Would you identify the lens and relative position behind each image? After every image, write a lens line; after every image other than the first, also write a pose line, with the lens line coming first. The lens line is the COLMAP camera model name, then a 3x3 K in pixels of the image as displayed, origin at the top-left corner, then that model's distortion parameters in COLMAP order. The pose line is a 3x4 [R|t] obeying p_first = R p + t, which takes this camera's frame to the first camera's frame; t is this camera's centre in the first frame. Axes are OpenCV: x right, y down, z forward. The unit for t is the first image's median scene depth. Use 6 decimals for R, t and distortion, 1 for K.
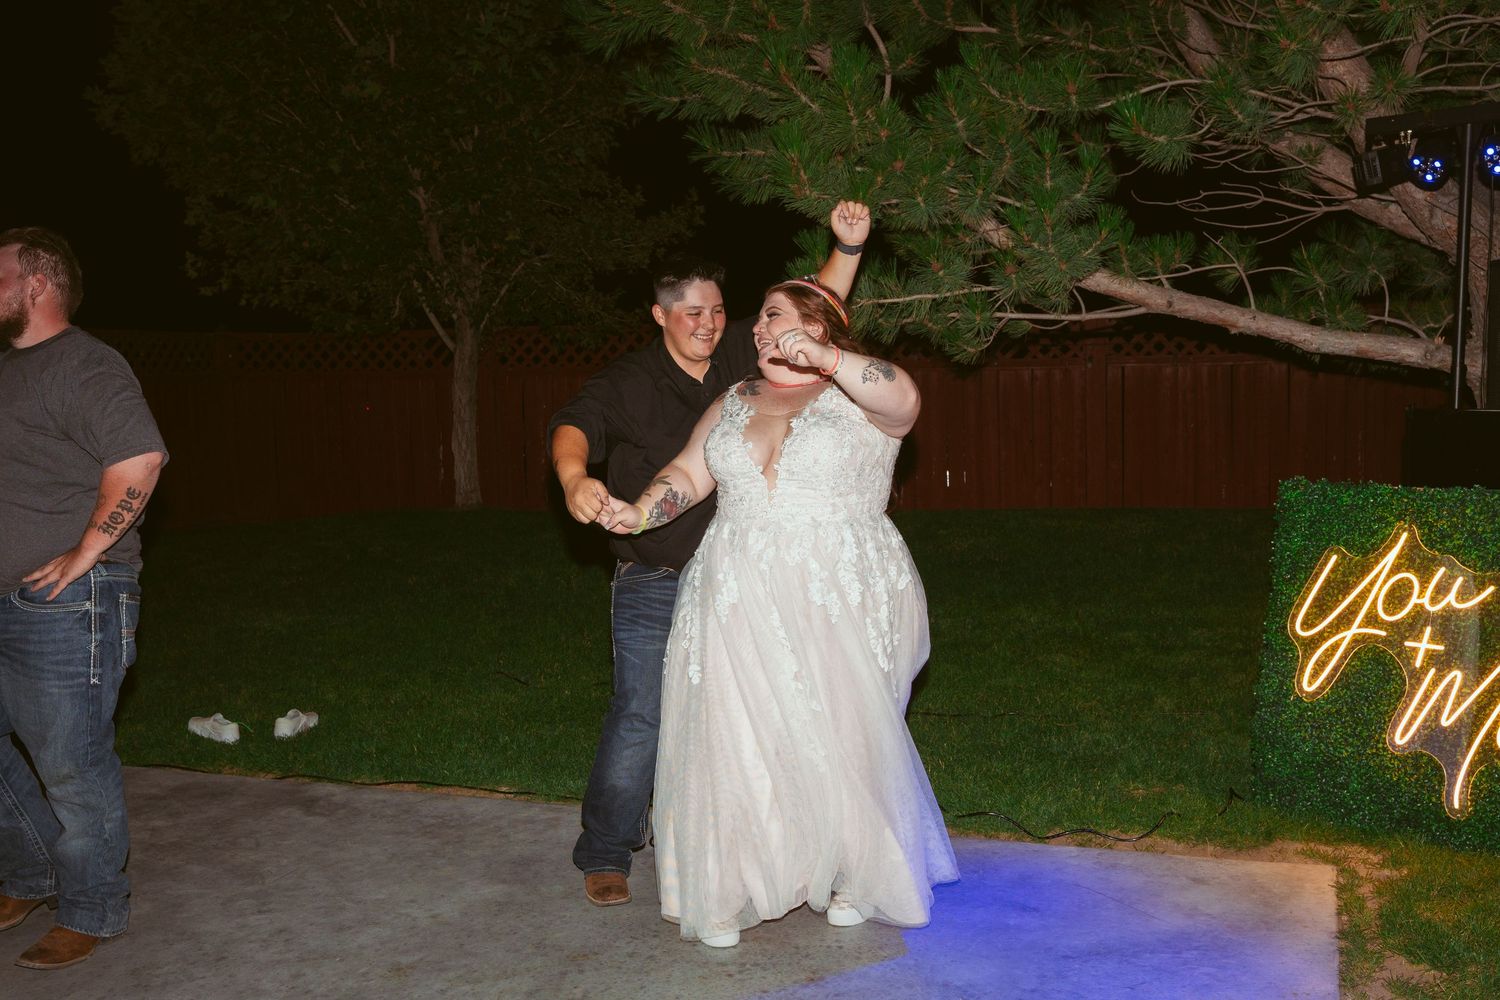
lens RADIAL K [[1530.8, 0, 752.8], [0, 1530.8, 555.5], [0, 0, 1]] dist [0.004219, -0.001172]
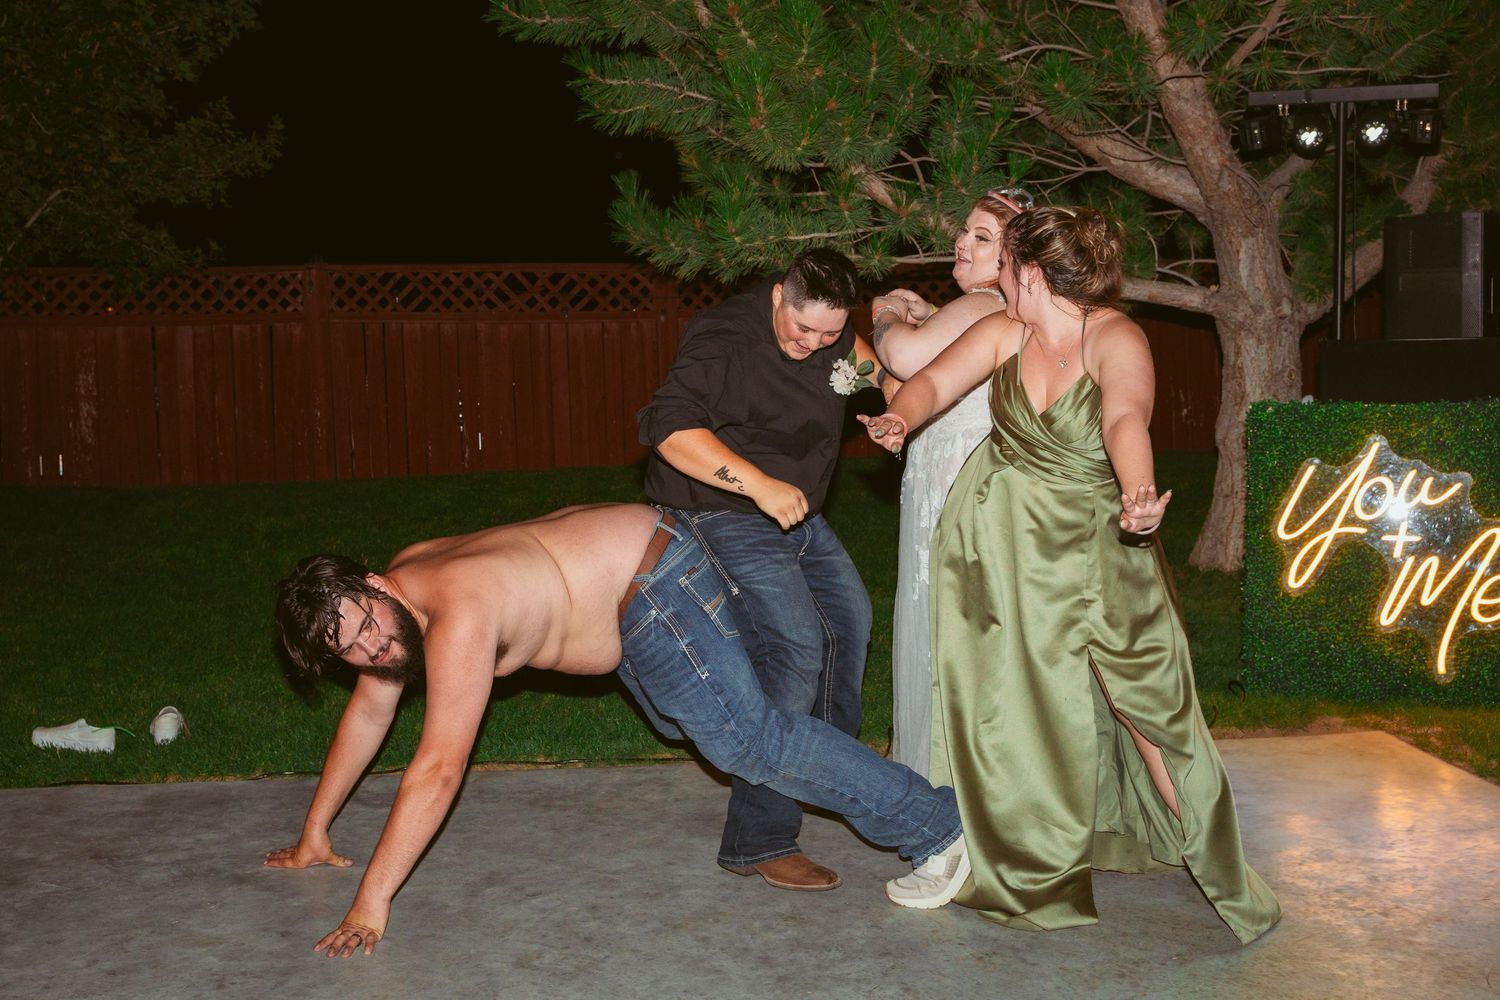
lens RADIAL K [[1693.0, 0, 710.8], [0, 1693.0, 423.8], [0, 0, 1]] dist [-0.014487, 0.017078]
pose [[0.901545, -0.017547, 0.432329, -0.433532], [0.047929, 0.997078, -0.059479, 0.016768], [-0.430022, 0.074344, 0.899752, 0.040273]]
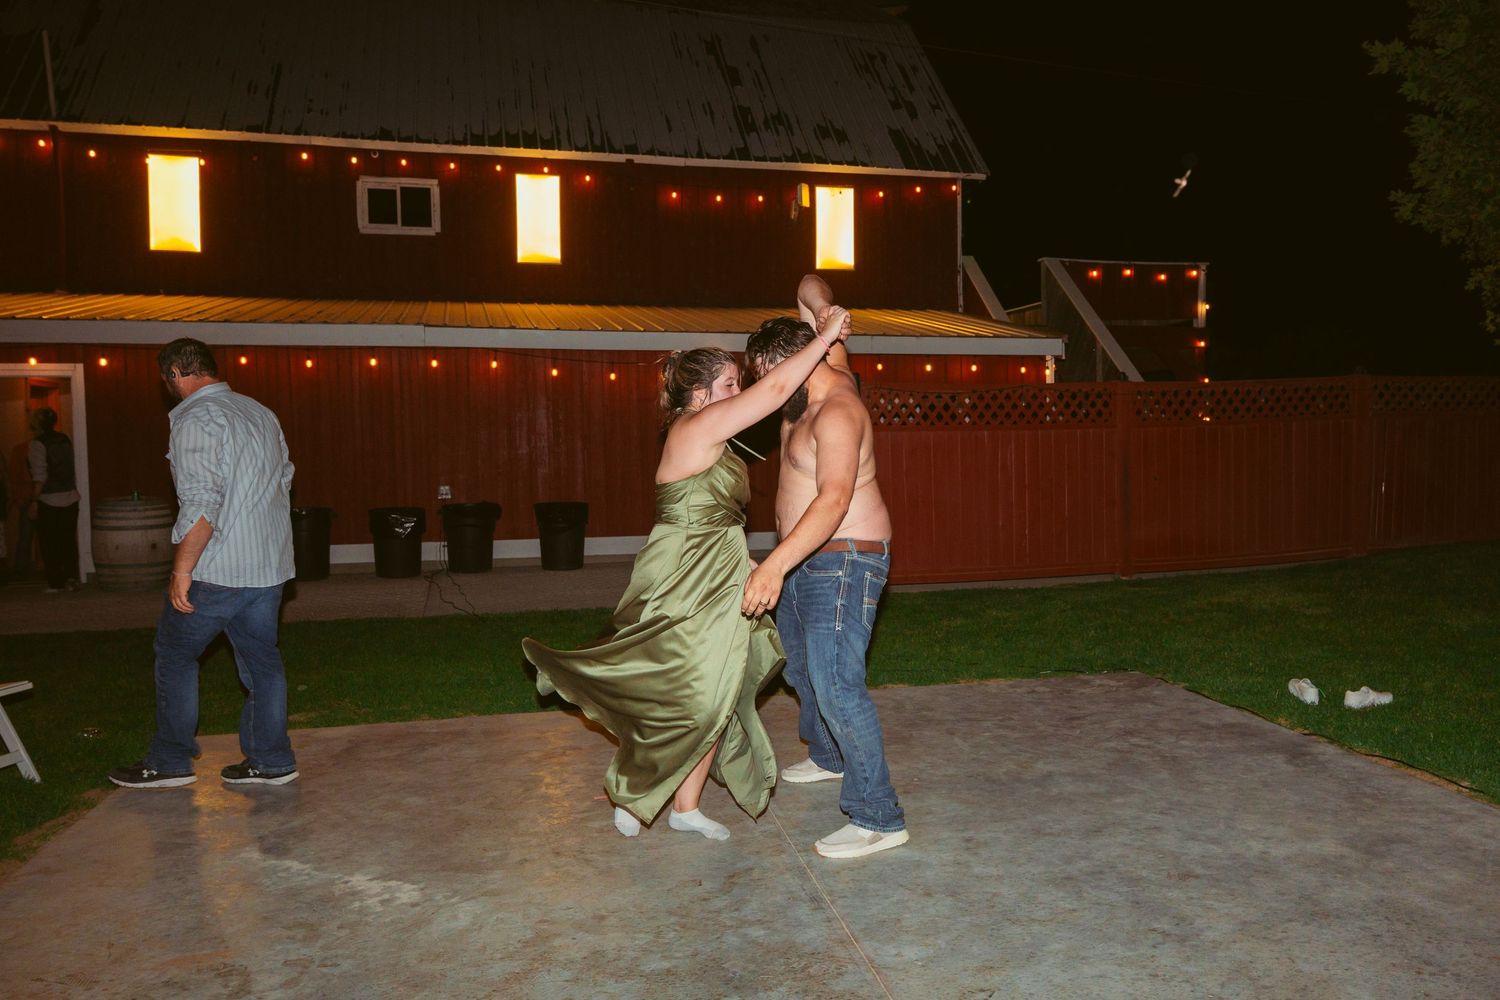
lens RADIAL K [[1200.1, 0, 810.1], [0, 1200.1, 503.1], [0, 0, 1]] dist [0.002512, -0.000653]
pose [[0.542113, 0.048845, -0.838885, 0.262349], [-0.083453, 0.996503, 0.004092, -0.012856], [0.836152, 0.067789, 0.544293, 0.096375]]
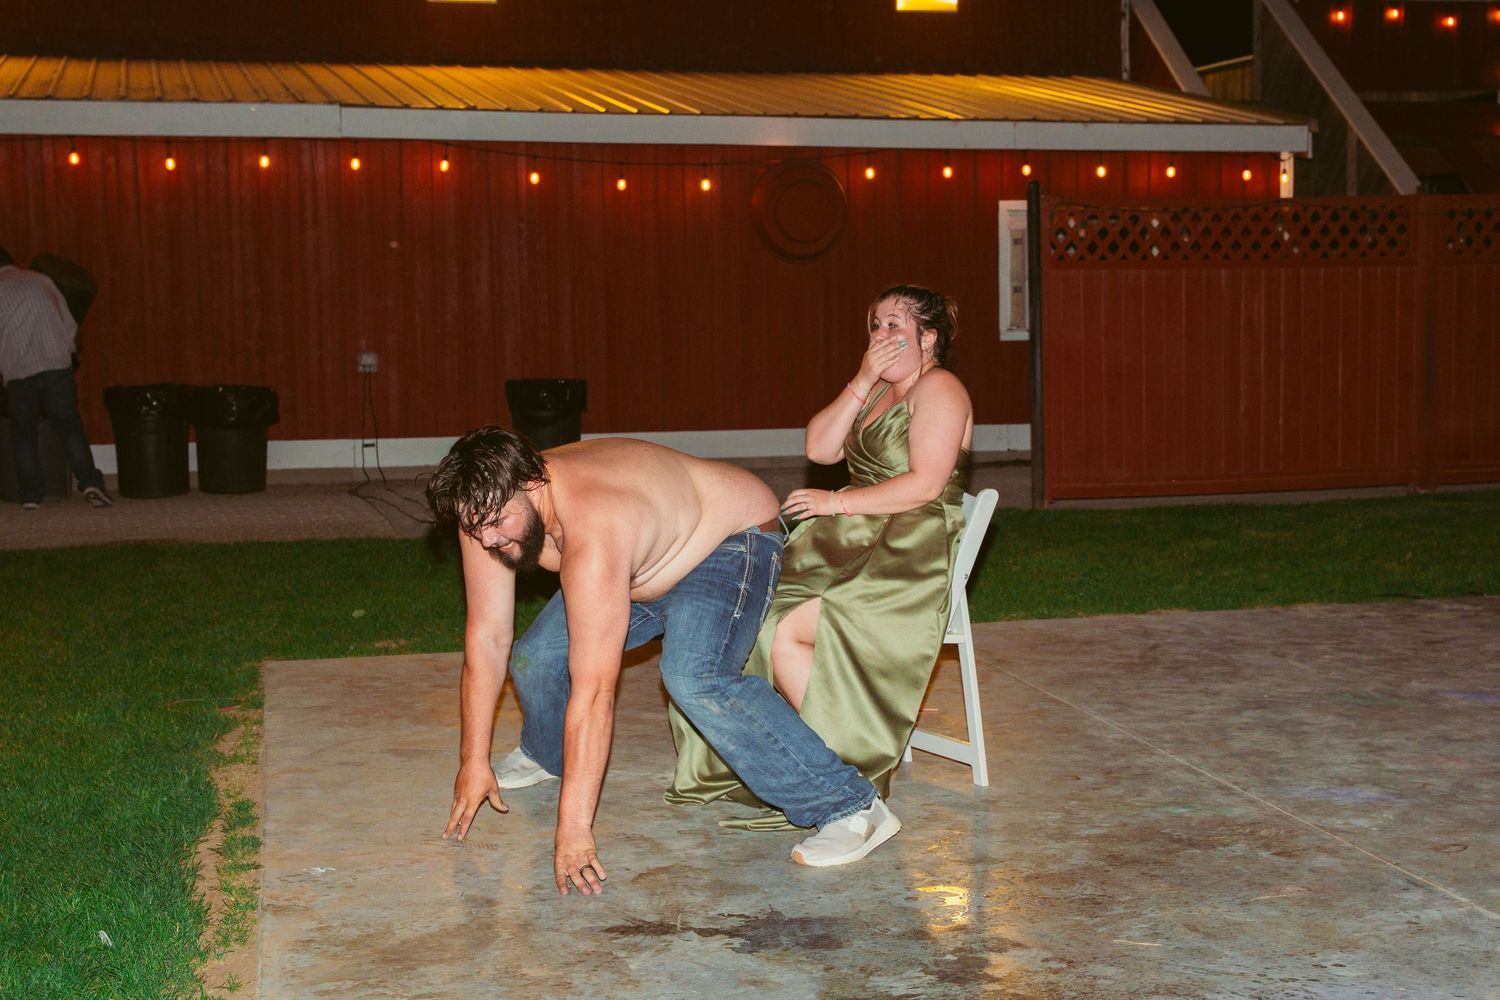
lens RADIAL K [[2119.1, 0, 750.0], [0, 2119.1, 500.0], [0, 0, 1]] dist [0.009071, 0.051264]
pose [[0.539042, 0.087548, -0.837716, 0.429948], [-0.085872, 0.995113, 0.048742, 0.031685], [0.837890, 0.045662, 0.543926, -0.247857]]
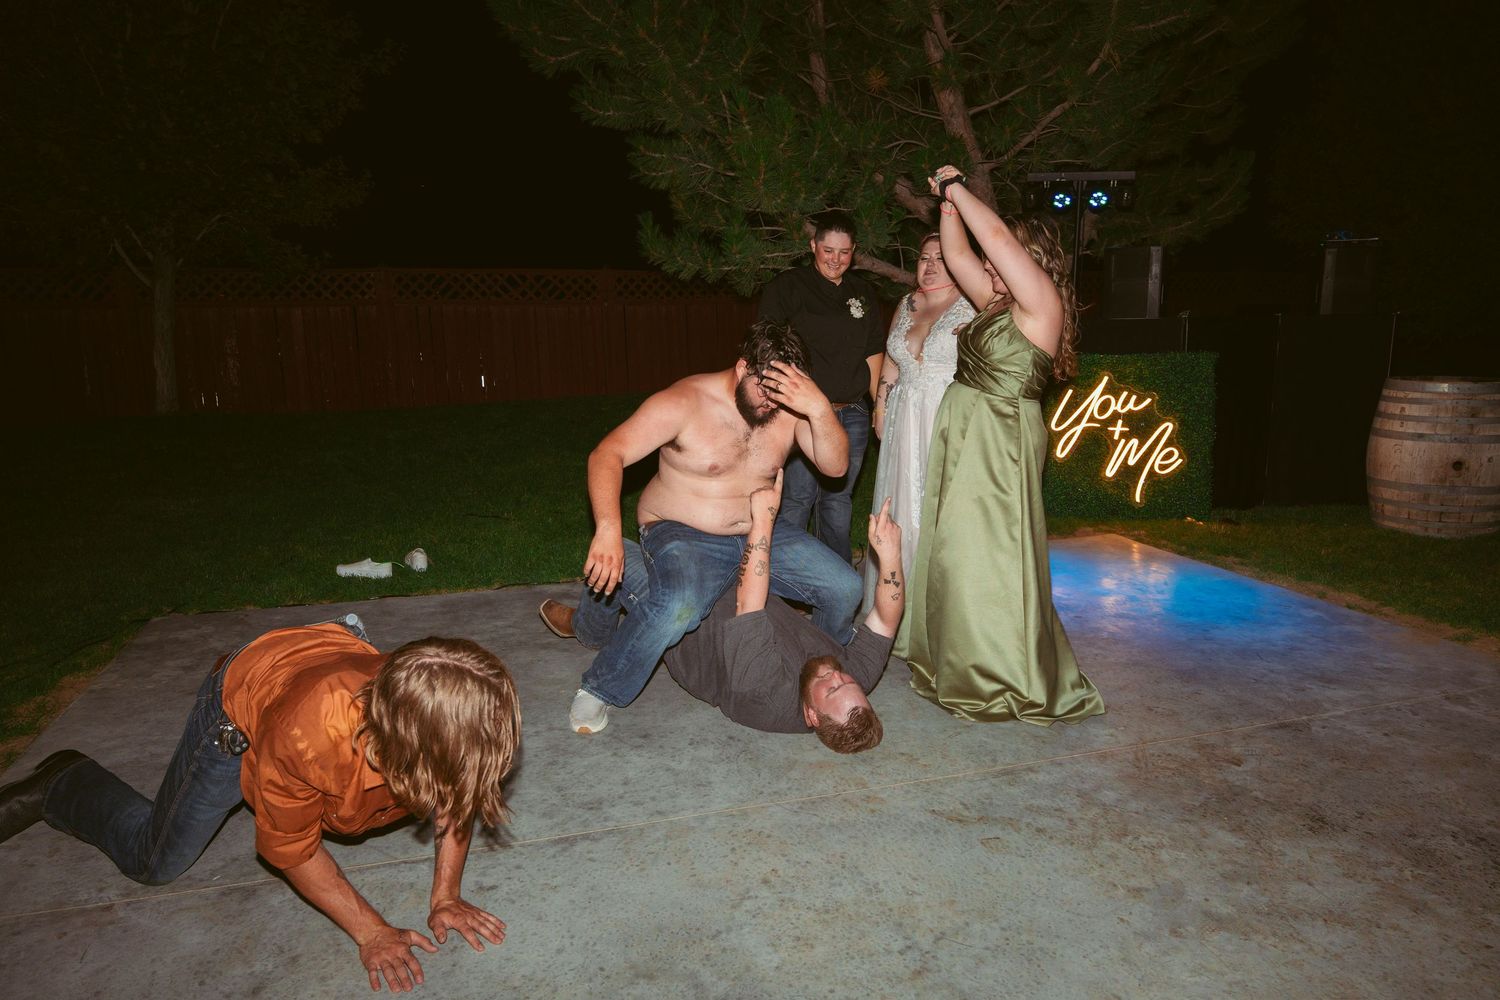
lens RADIAL K [[1013.7, 0, 751.7], [0, 1013.7, 494.6], [0, 0, 1]] dist [0.017549, -0.040728]
pose [[0.800398, -0.097355, 0.591510, -0.592917], [0.066145, 0.995042, 0.074268, 0.007882], [-0.595808, -0.020319, 0.802870, 0.120306]]
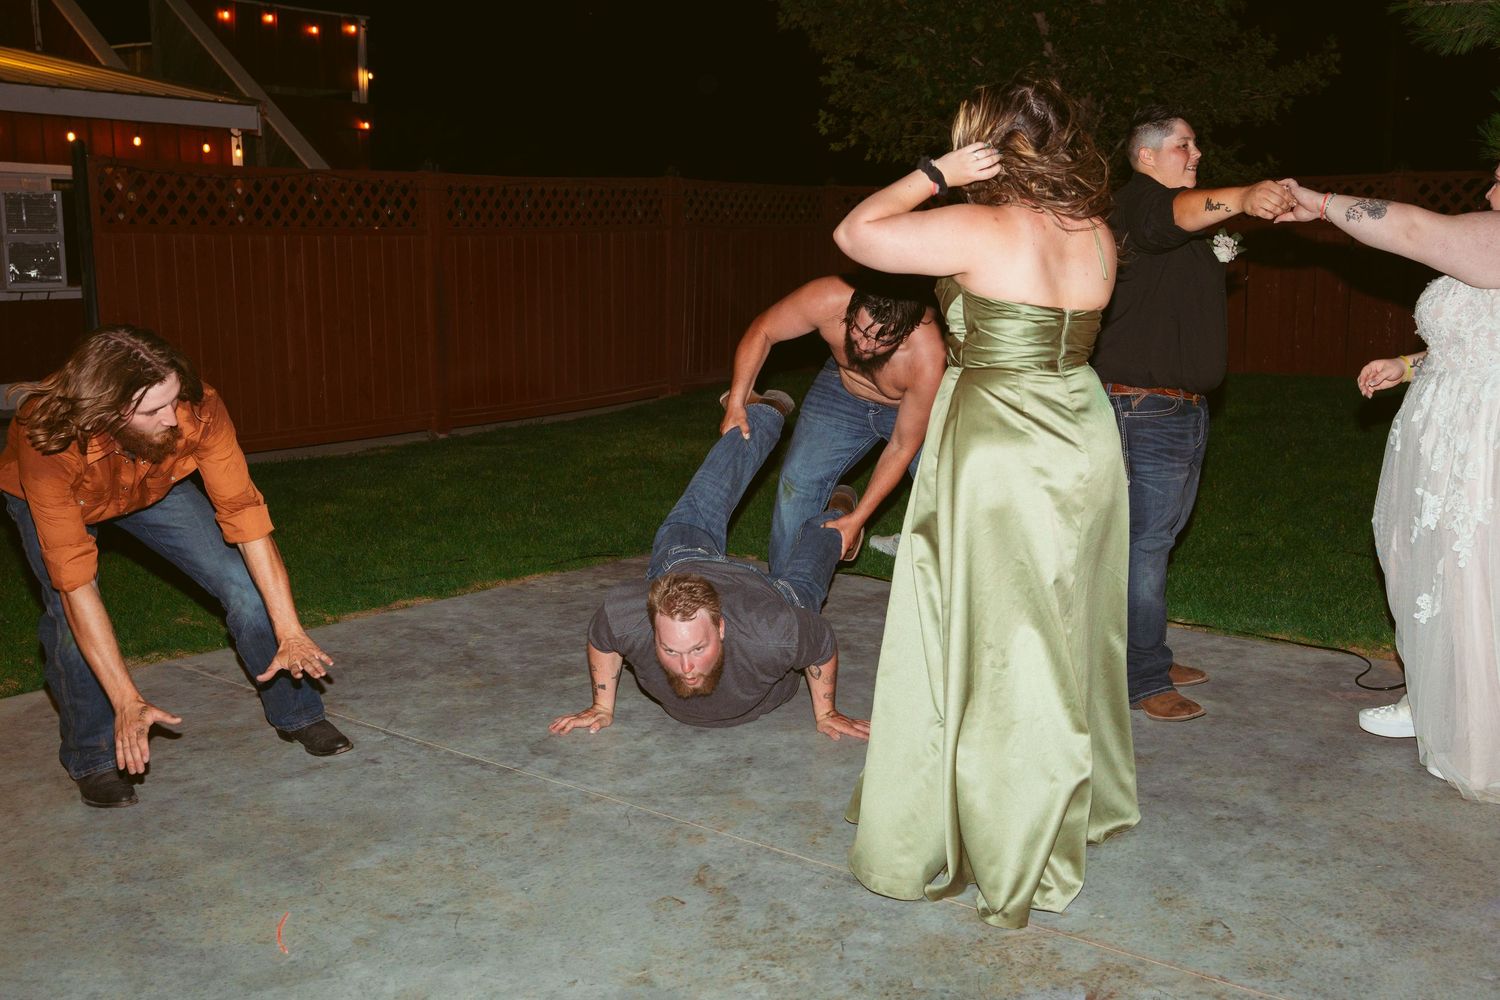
lens RADIAL K [[1570.0, 0, 754.4], [0, 1570.0, 494.8], [0, 0, 1]] dist [0.003132, 0.001832]
pose [[0.945268, 0.065017, -0.319753, -0.086050], [-0.049106, 0.997132, 0.057583, 0.015089], [0.322580, -0.038730, 0.945750, -0.106642]]
